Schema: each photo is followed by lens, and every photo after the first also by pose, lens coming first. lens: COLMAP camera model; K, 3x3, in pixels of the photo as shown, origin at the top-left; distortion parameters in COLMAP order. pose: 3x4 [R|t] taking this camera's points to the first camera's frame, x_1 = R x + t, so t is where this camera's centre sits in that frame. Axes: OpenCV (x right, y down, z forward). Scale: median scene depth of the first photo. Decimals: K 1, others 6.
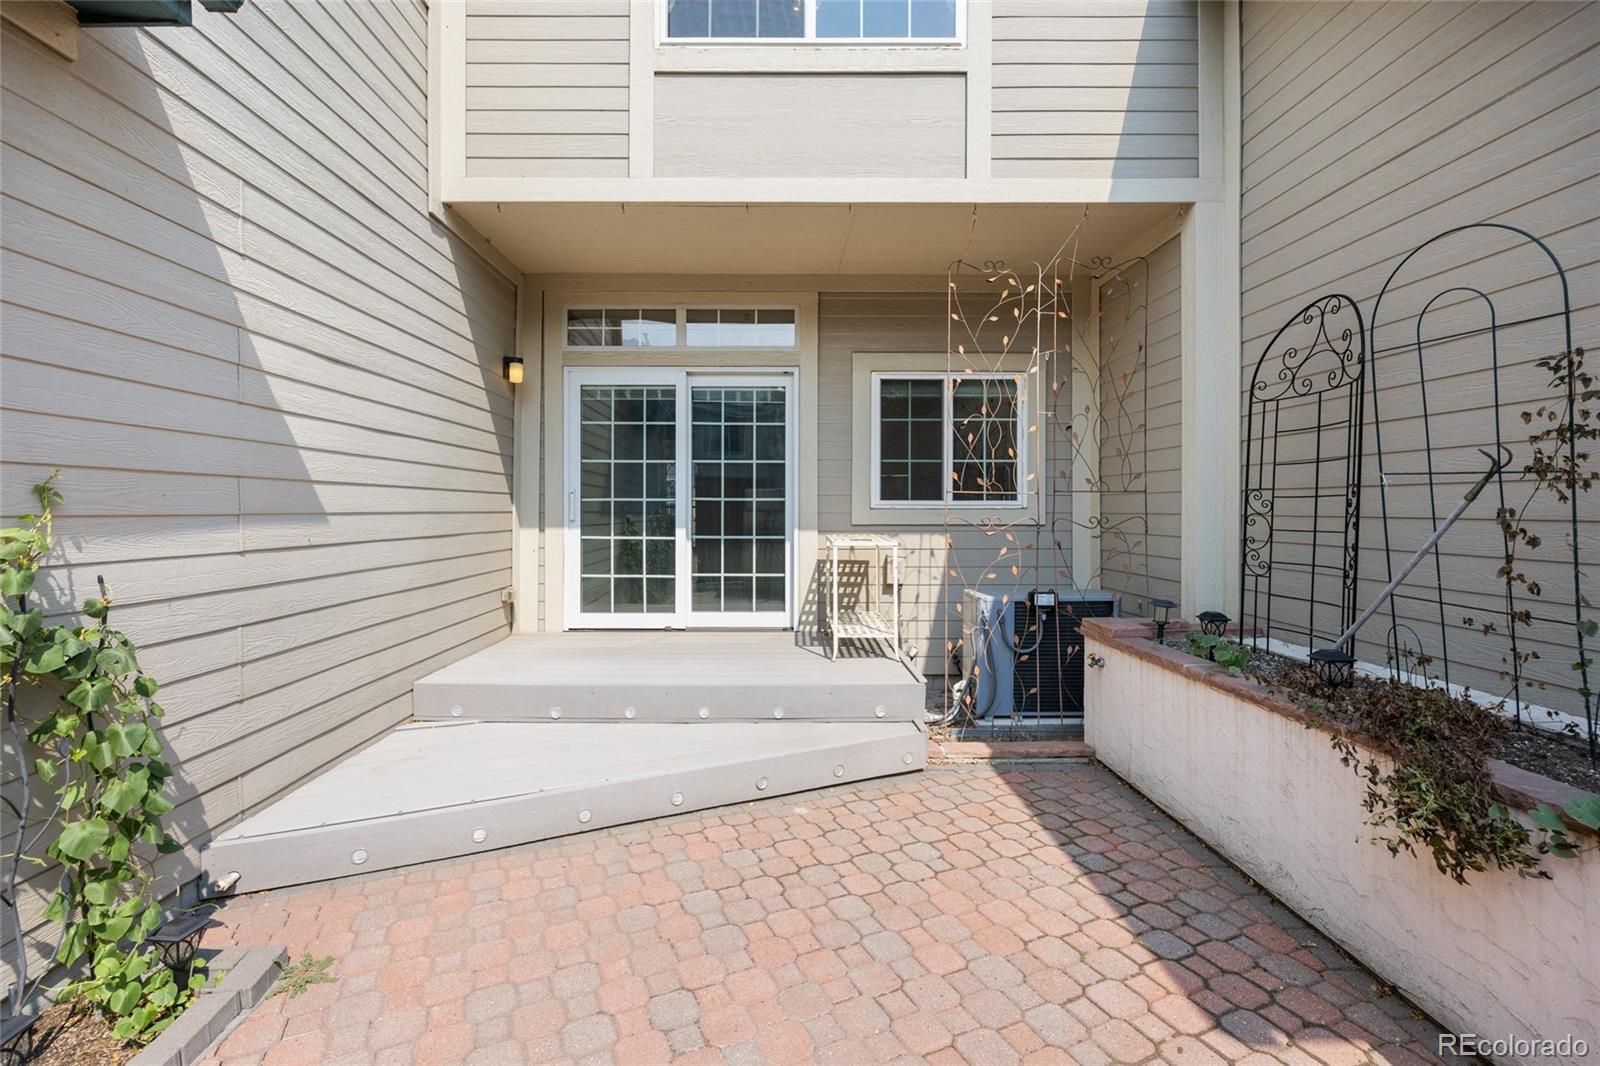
lens RADIAL K [[710.9, 0, 769.9], [0, 710.9, 518.4], [0, 0, 1]] dist [-0.002781, 0.001128]
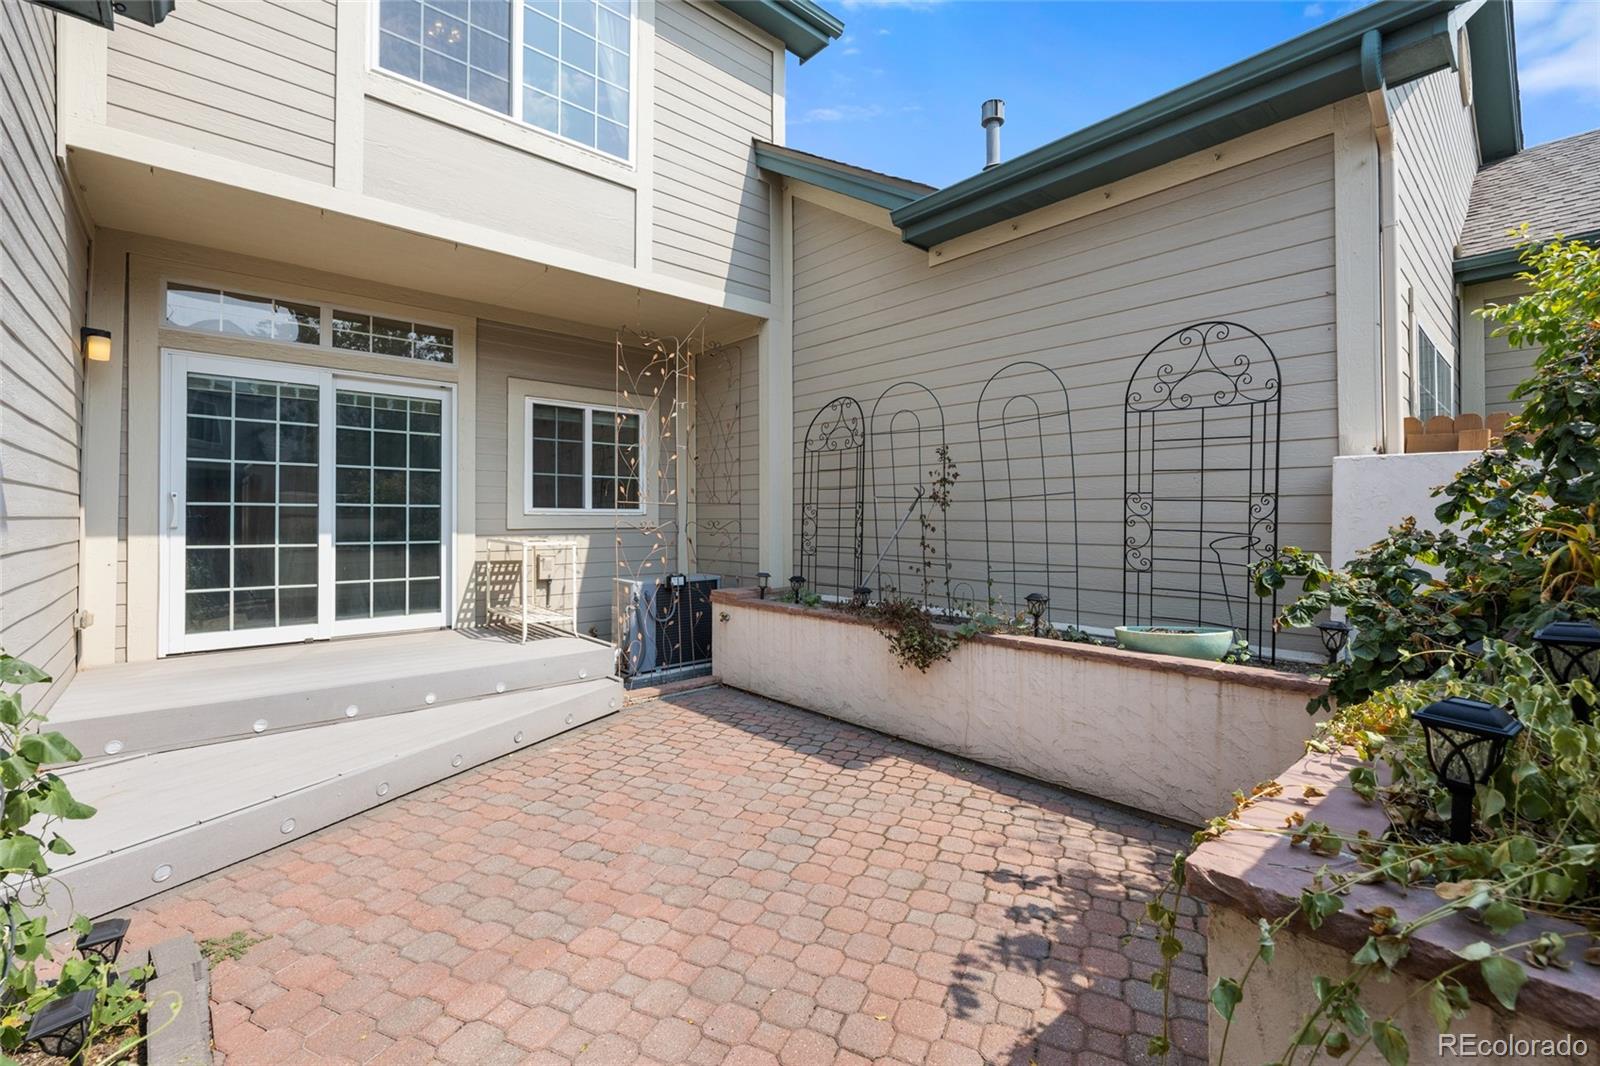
lens RADIAL K [[697.0, 0, 822.3], [0, 697.0, 529.1], [0, 0, 1]] dist [-0.001843, 0.000365]
pose [[0.729513, -0.011077, 0.683877, -0.349211], [0.008348, 0.999939, 0.007292, 0.006477], [-0.683916, 0.000390, 0.729561, -0.187167]]
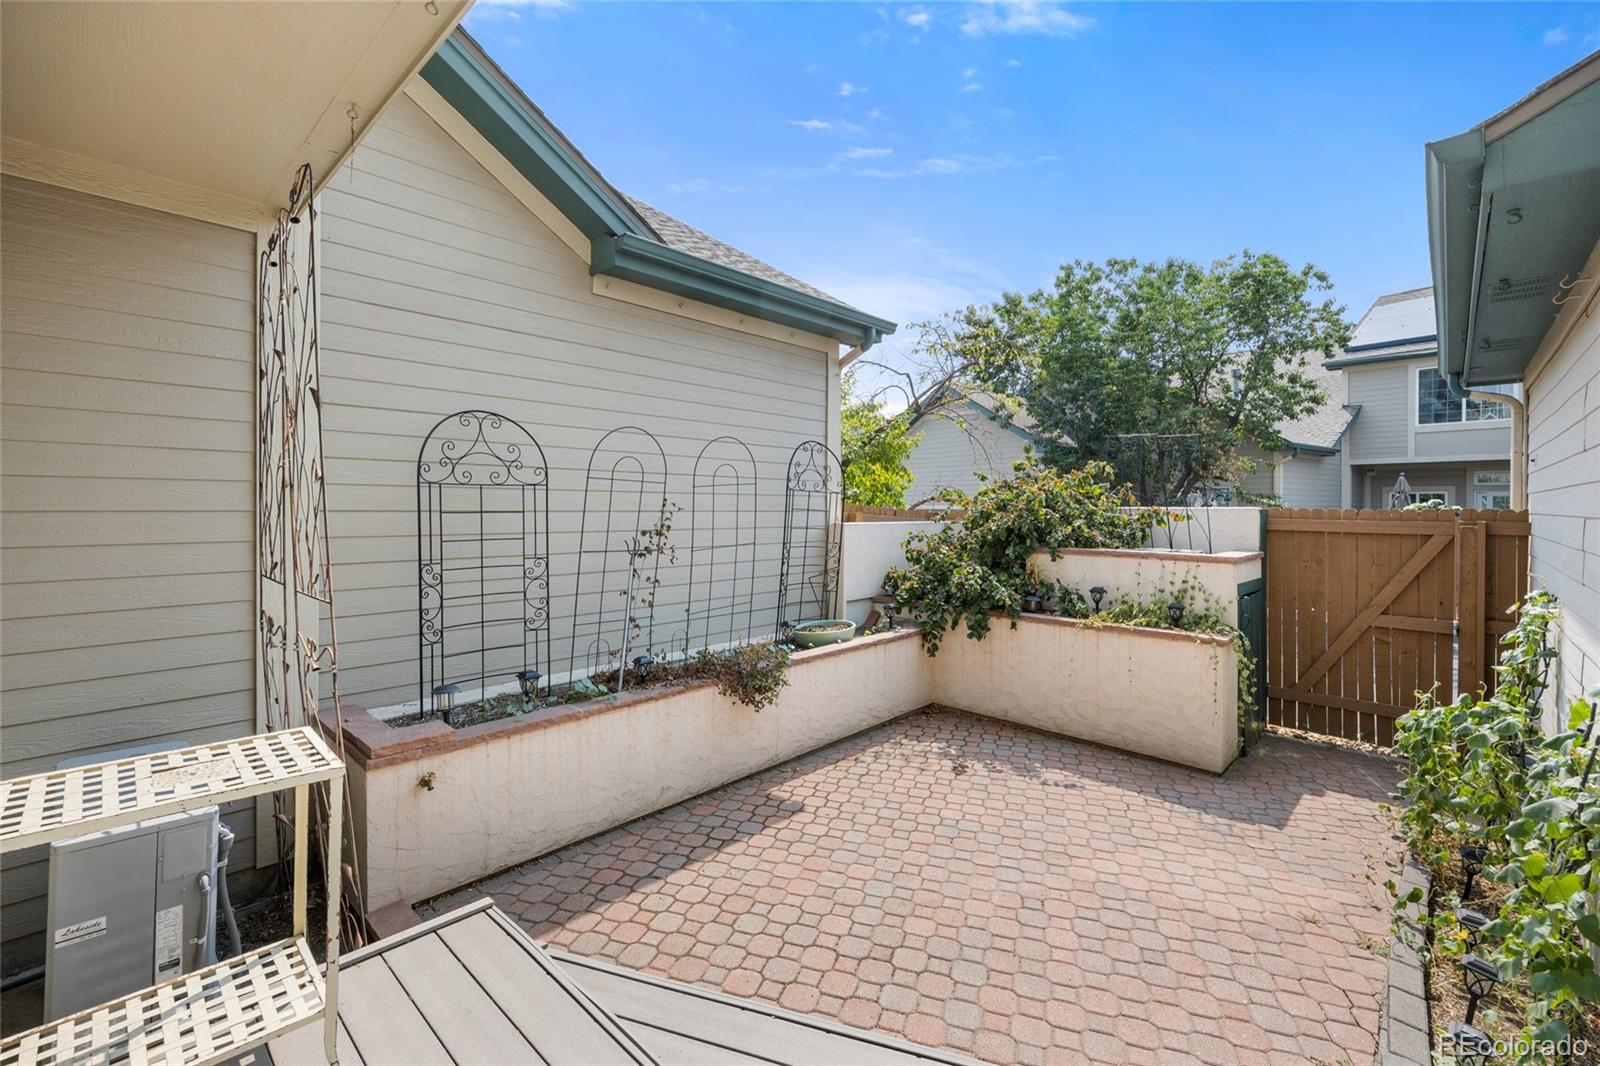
lens RADIAL K [[686.4, 0, 797.5], [0, 686.4, 517.3], [0, 0, 1]] dist [-0.007545, 0.000399]
pose [[-0.735478, -0.013514, 0.677414, -0.354355], [0.005437, 0.999651, 0.025845, -0.112151], [-0.677527, 0.022692, -0.735148, 1.151436]]
